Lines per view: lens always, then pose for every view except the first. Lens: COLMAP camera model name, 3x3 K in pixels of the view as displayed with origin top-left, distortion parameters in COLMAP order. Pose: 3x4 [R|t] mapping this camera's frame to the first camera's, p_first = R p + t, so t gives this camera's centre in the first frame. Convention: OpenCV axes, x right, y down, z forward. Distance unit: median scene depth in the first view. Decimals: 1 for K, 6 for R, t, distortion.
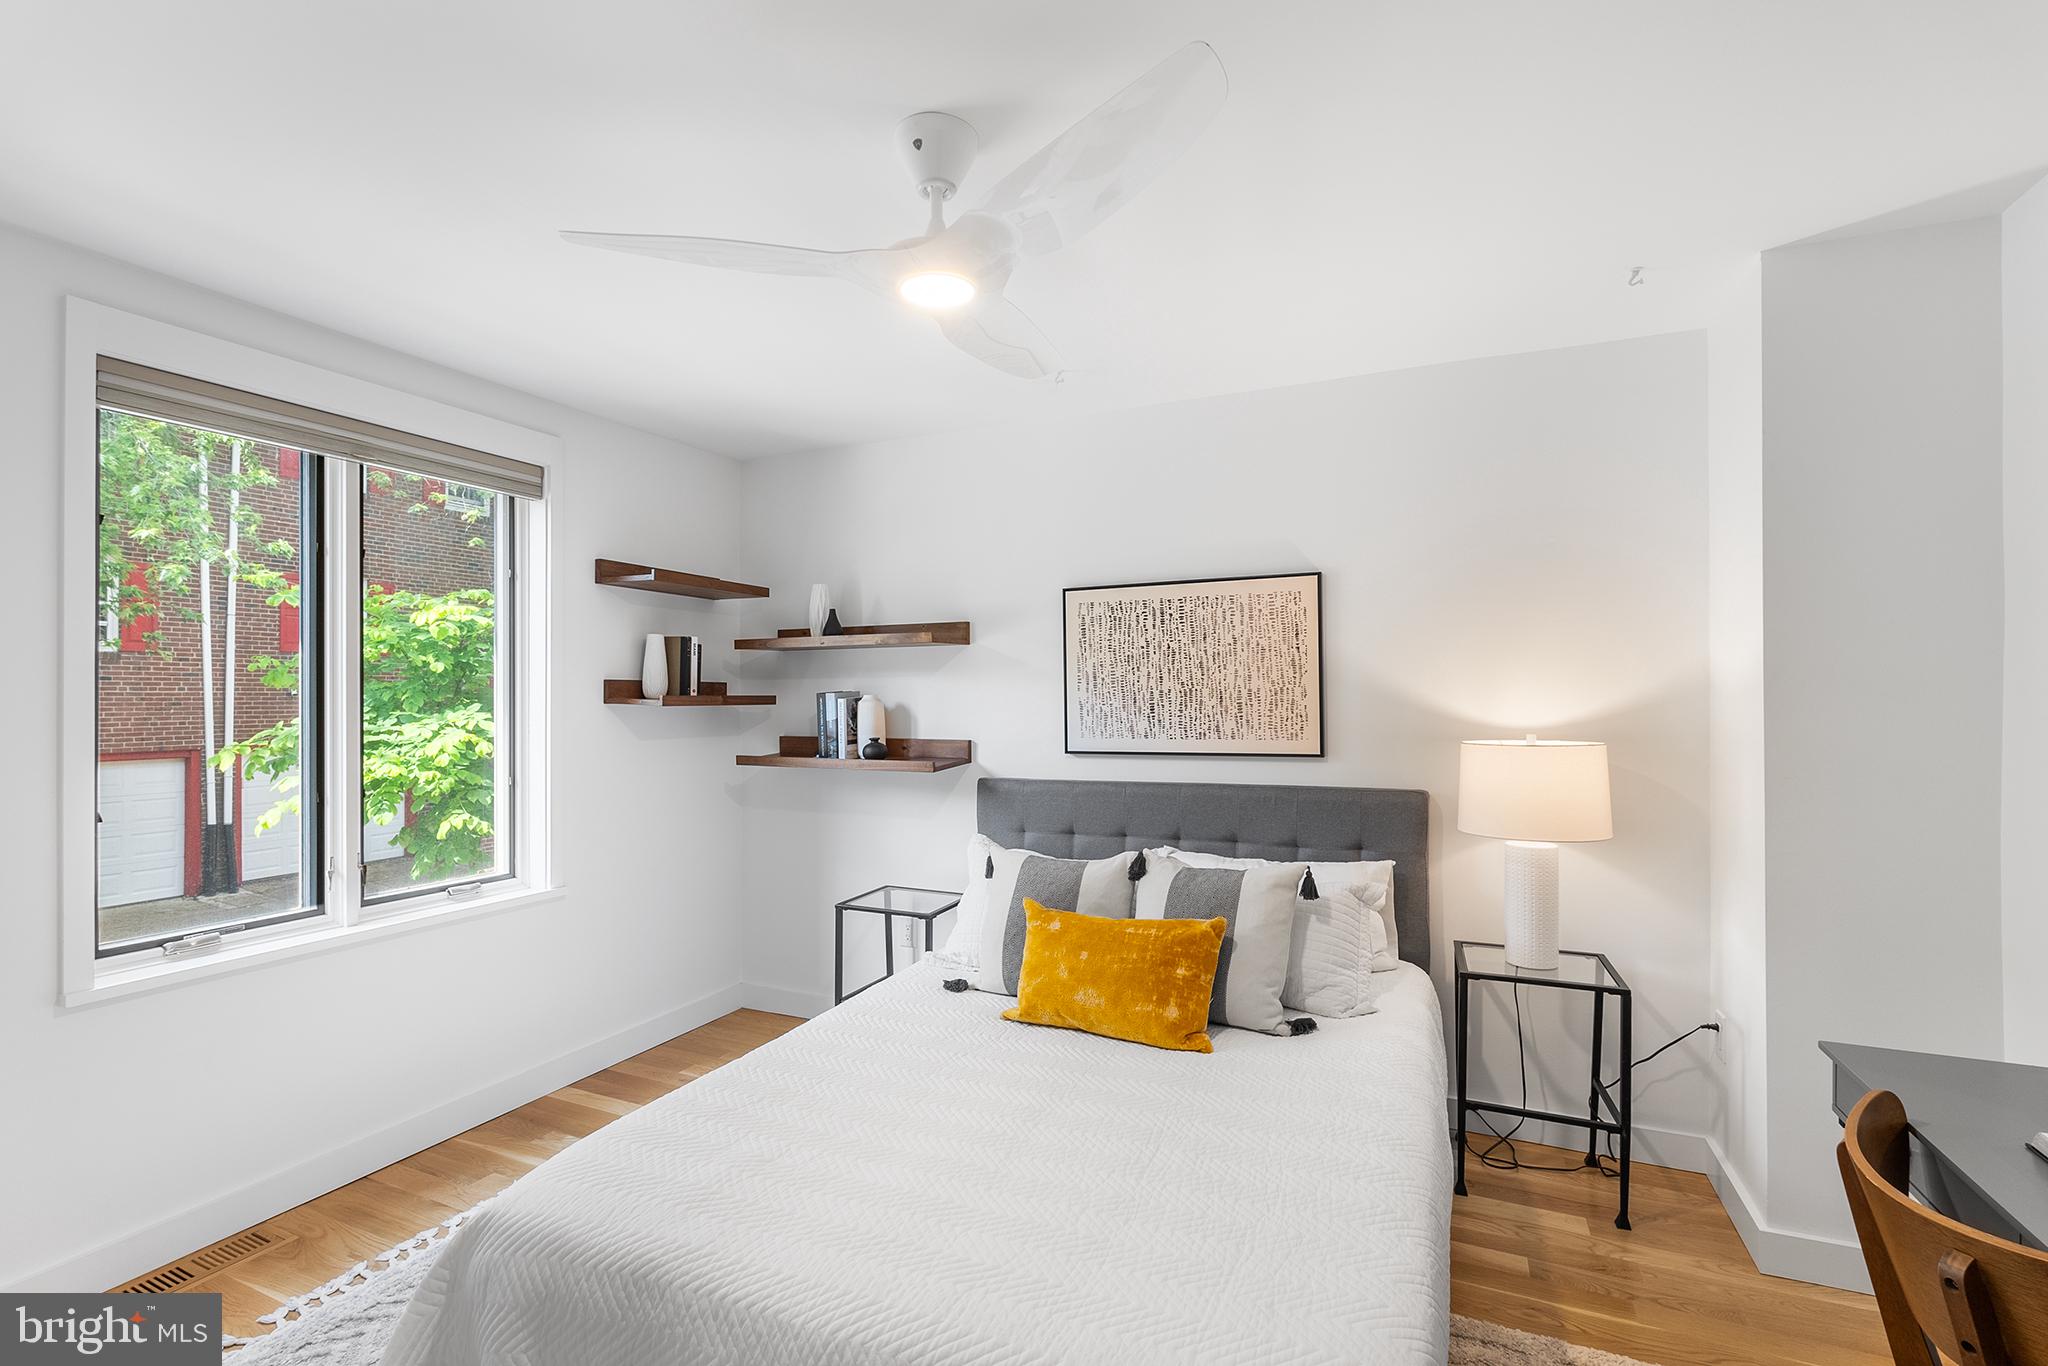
lens RADIAL K [[929.9, 0, 1018.8], [0, 929.9, 690.7], [0, 0, 1]] dist [-0.006362, 0.001052]
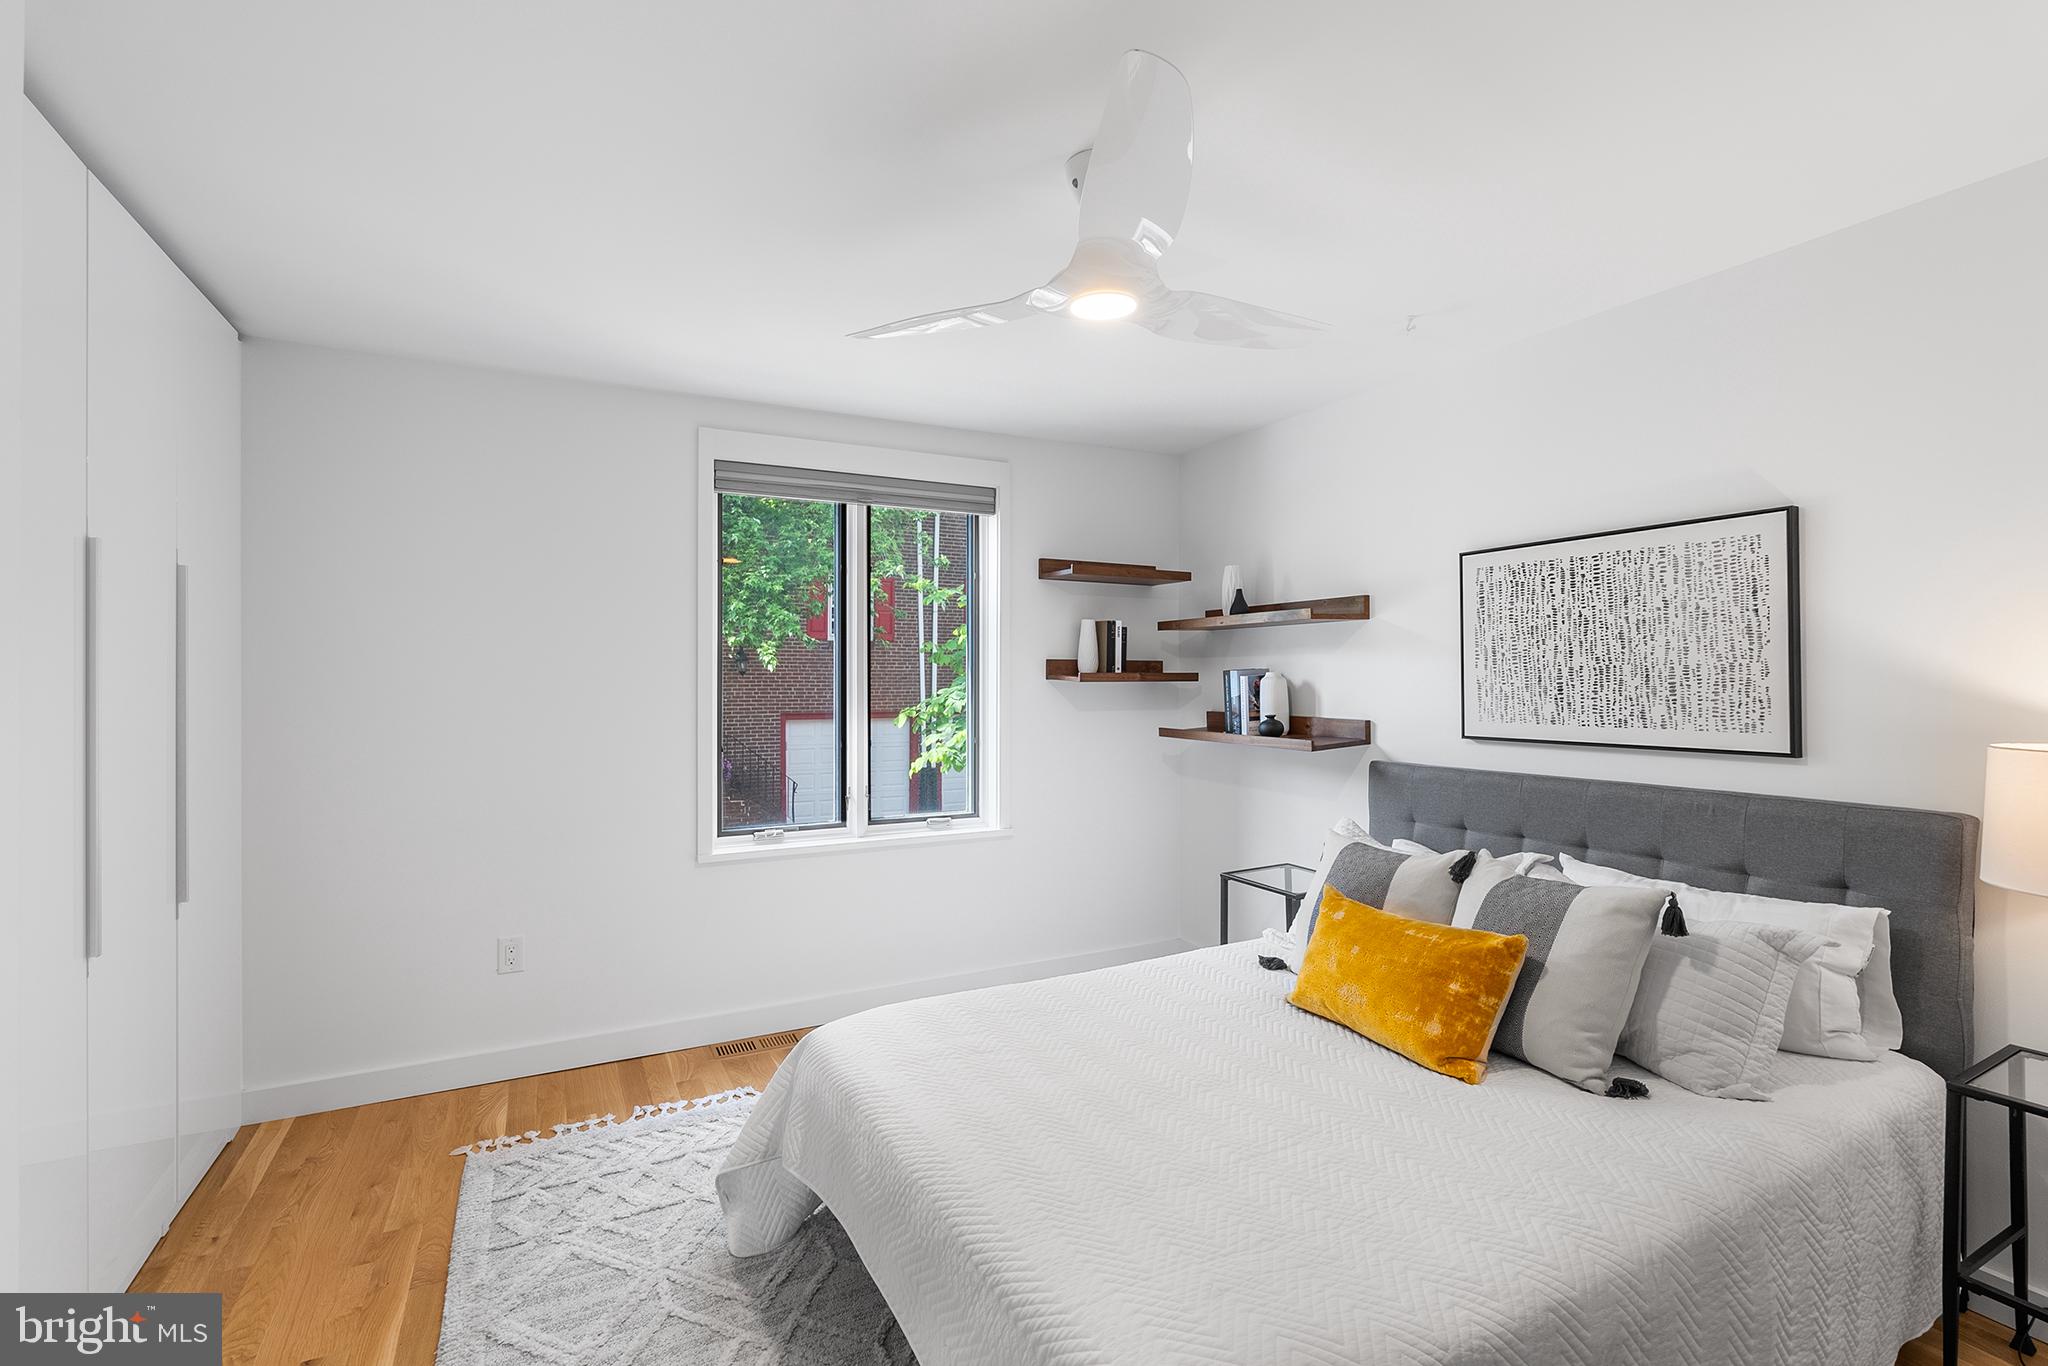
lens RADIAL K [[929.9, 0, 995.8], [0, 929.9, 669.9], [0, 0, 1]] dist [-0.006362, 0.001052]
pose [[0.780265, -0.000689, -0.625448, 0.269350], [0.001881, 0.999997, 0.001246, 0.000154], [0.625446, -0.002149, 0.780265, 0.030236]]
